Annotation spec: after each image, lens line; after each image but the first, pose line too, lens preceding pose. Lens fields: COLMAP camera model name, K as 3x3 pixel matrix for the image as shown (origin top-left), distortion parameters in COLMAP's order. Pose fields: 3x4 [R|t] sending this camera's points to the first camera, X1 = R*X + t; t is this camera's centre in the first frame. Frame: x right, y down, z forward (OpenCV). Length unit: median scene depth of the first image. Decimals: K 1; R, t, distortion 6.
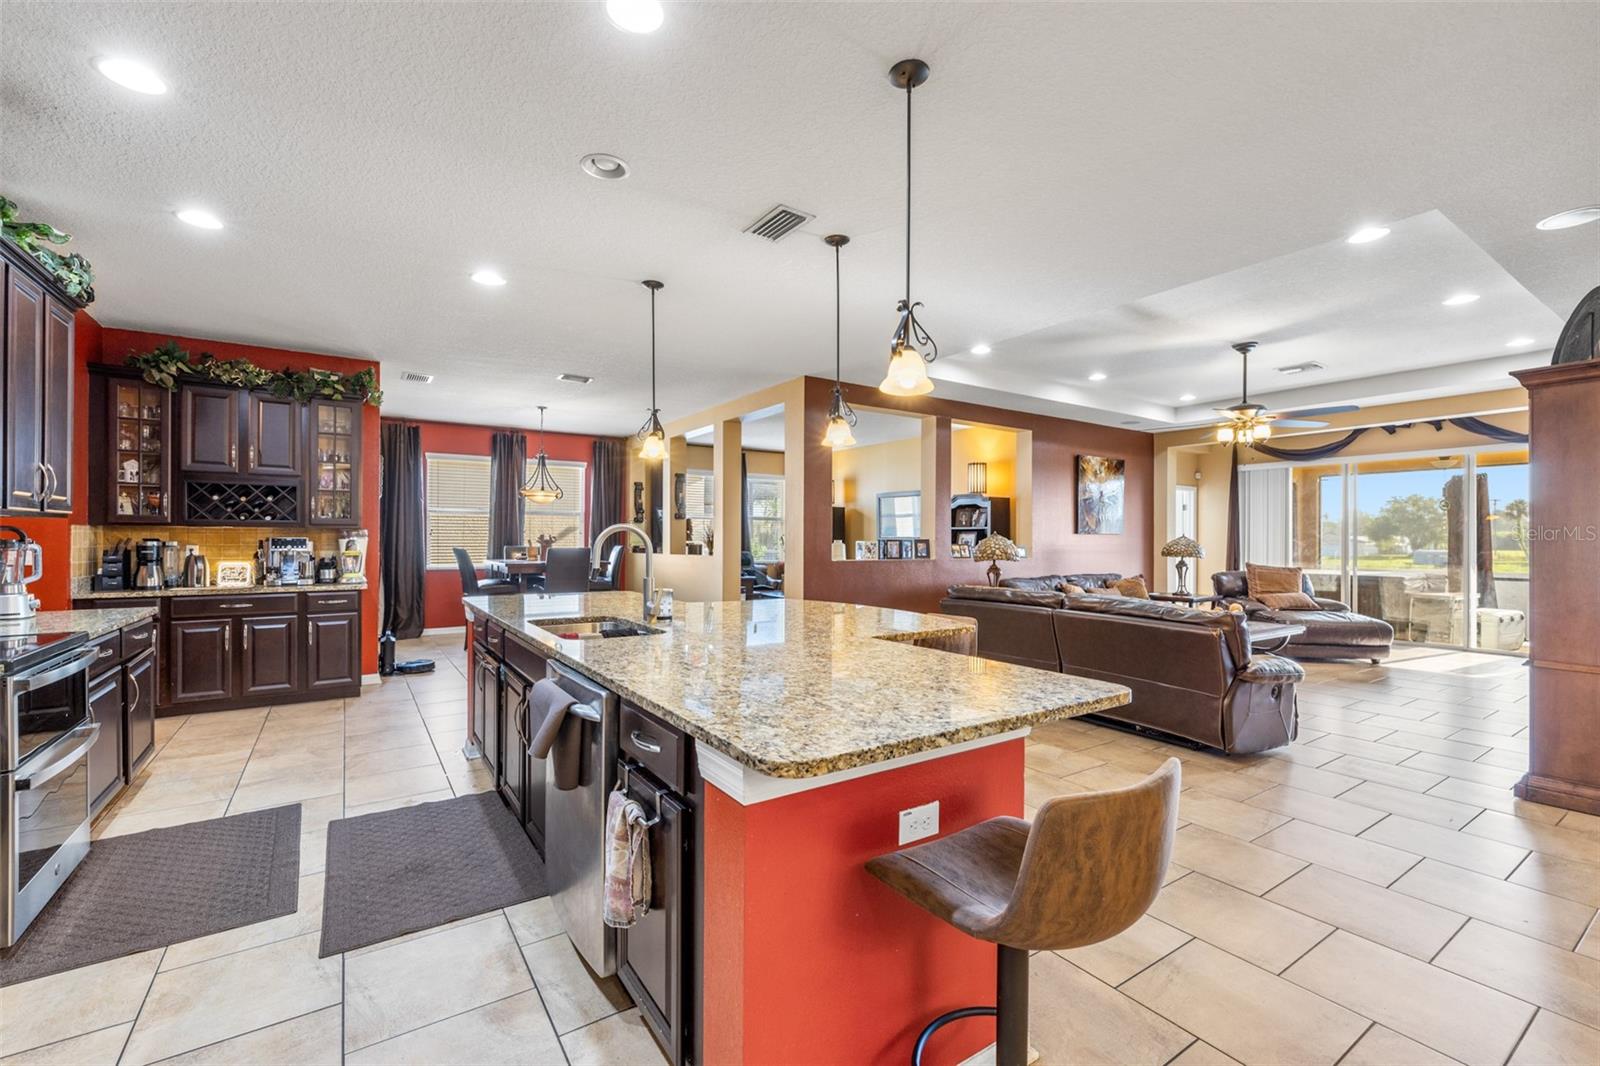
lens RADIAL K [[676.3, 0, 797.8], [0, 676.3, 540.3], [0, 0, 1]] dist [-0.001977, 0.000699]
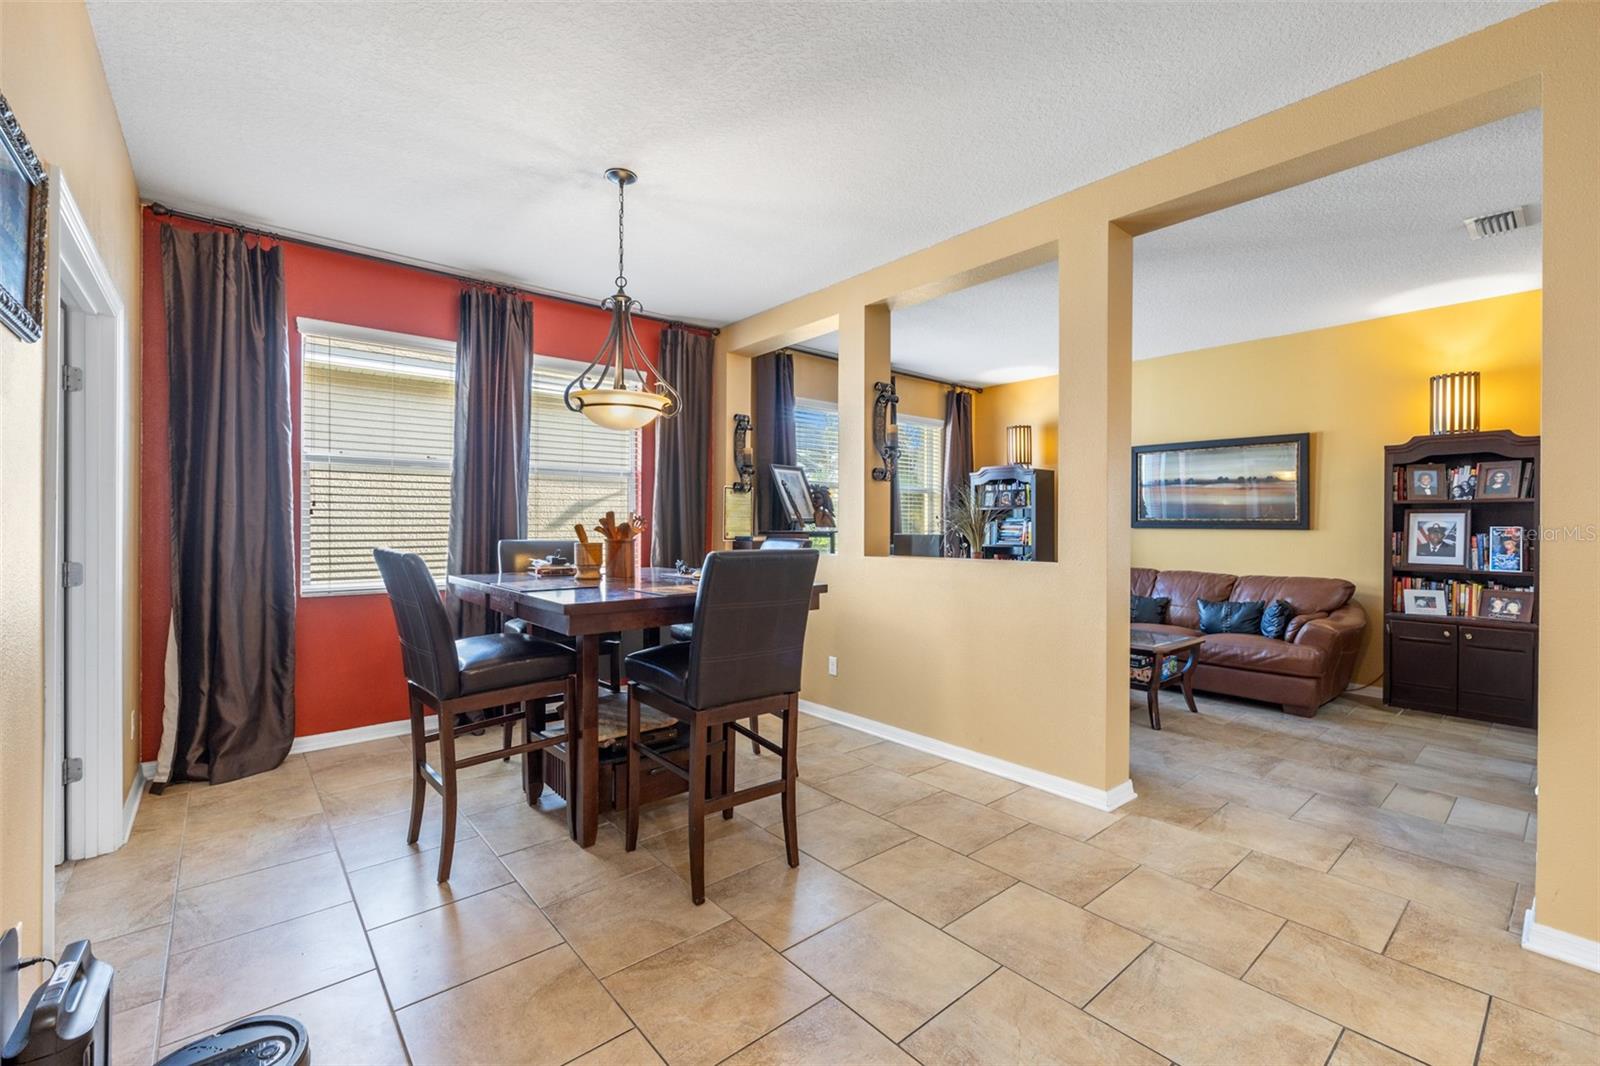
lens RADIAL K [[676.3, 0, 793.8], [0, 676.3, 527.5], [0, 0, 1]] dist [-0.001977, 0.000699]
pose [[0.994599, -0.002234, 0.103764, -0.294825], [0.002358, 0.999997, -0.001076, 0.001529], [-0.103761, 0.001315, 0.994601, 0.563861]]
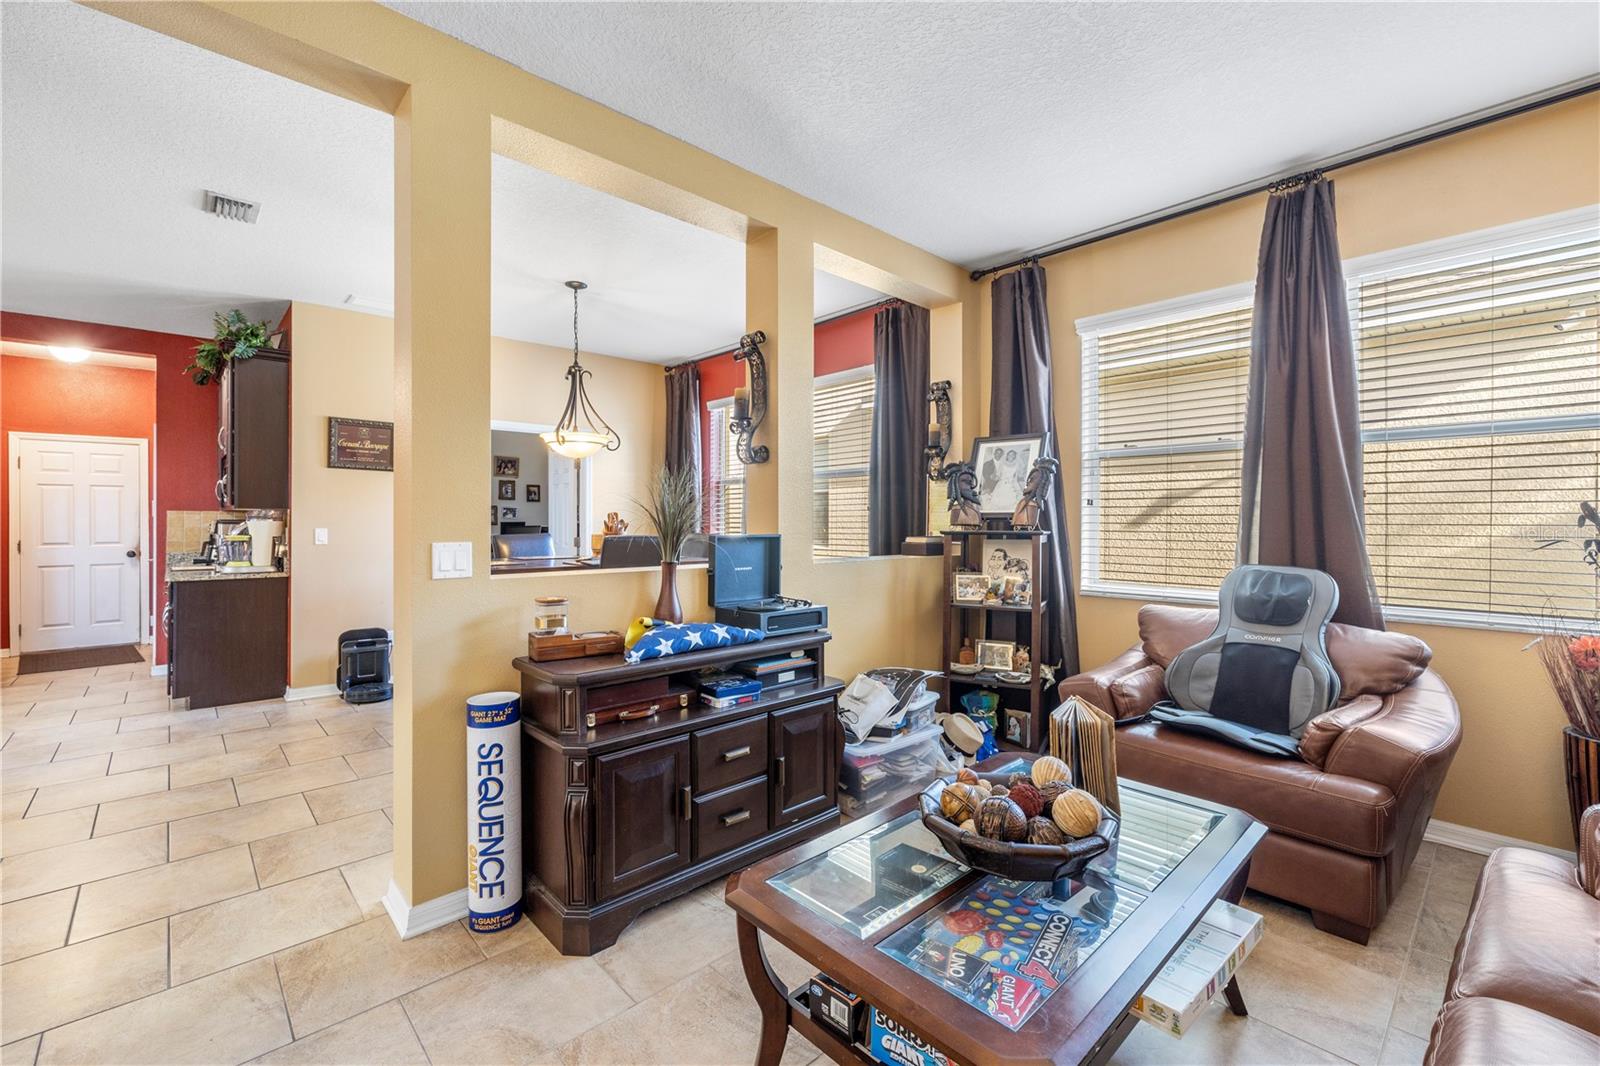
lens RADIAL K [[676.3, 0, 798.5], [0, 676.3, 522.9], [0, 0, 1]] dist [-0.001977, 0.000699]
pose [[0.154187, -0.000930, -0.988041, 0.182645], [-0.002997, 0.999995, -0.001409, -0.000588], [0.988037, 0.003179, 0.154183, 1.006647]]
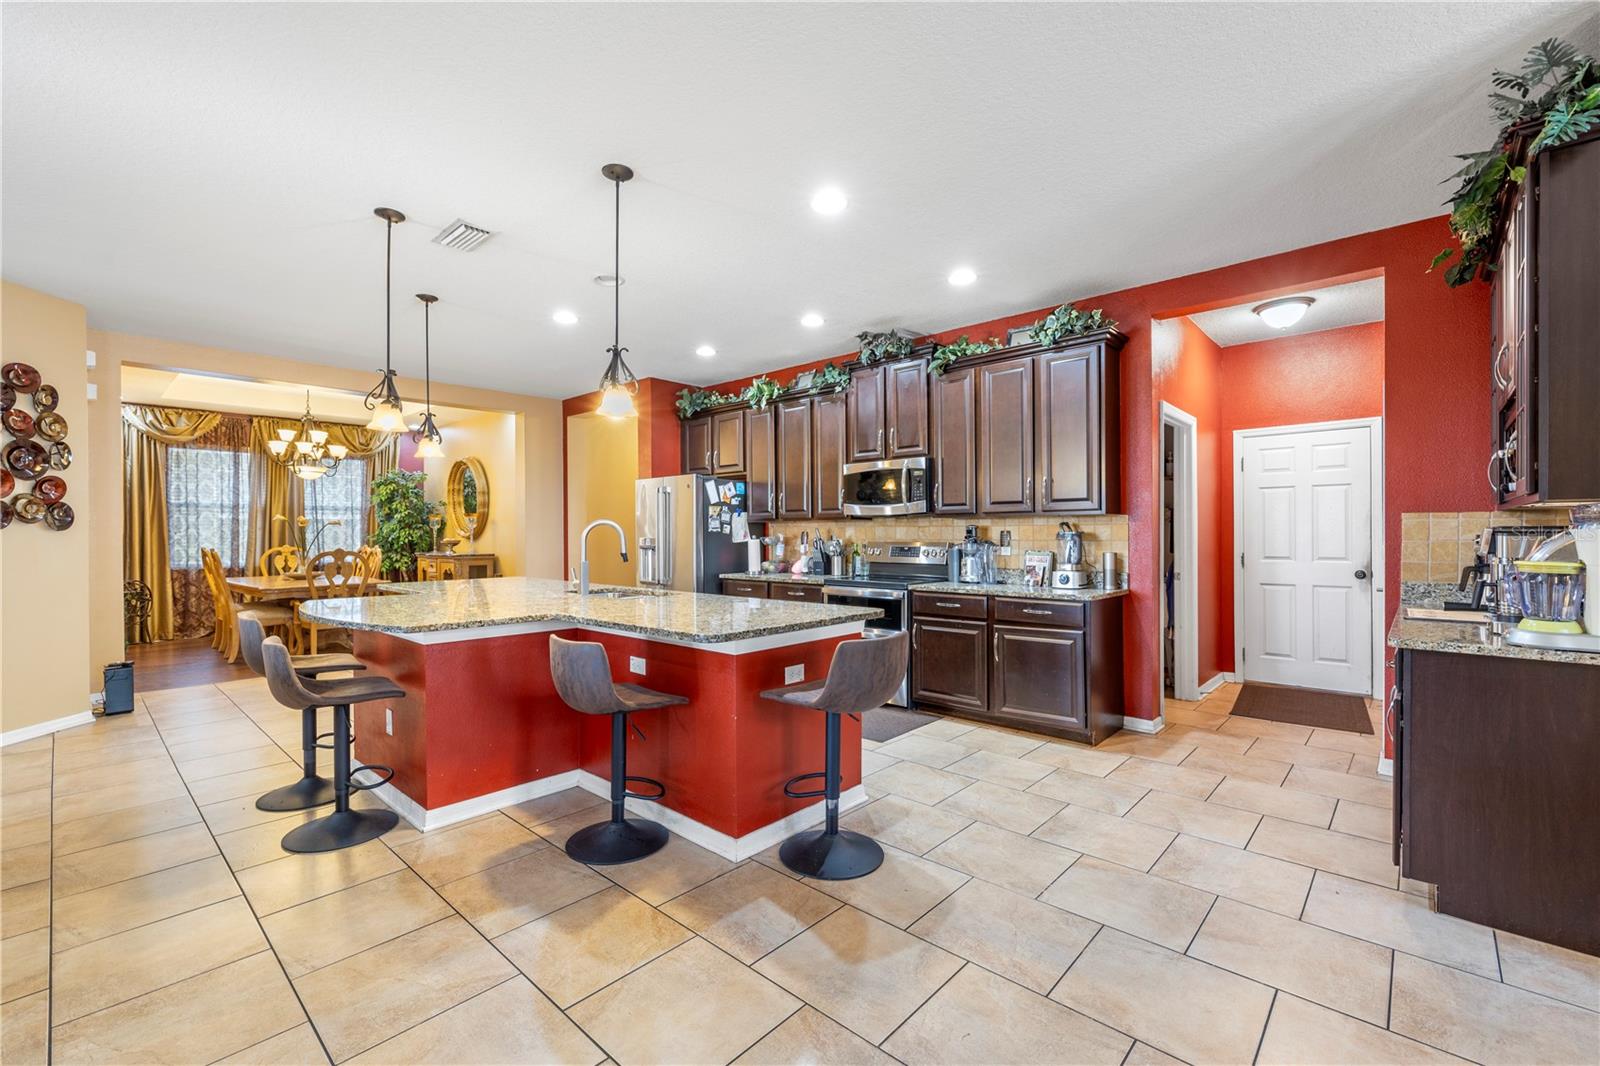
lens RADIAL K [[676.3, 0, 793.0], [0, 676.3, 533.9], [0, 0, 1]] dist [-0.001977, 0.000699]
pose [[-0.975056, 0.001186, -0.221957, -0.108963], [0.000247, 0.999991, 0.004256, -0.000849], [0.221960, 0.004094, -0.975047, 0.819384]]
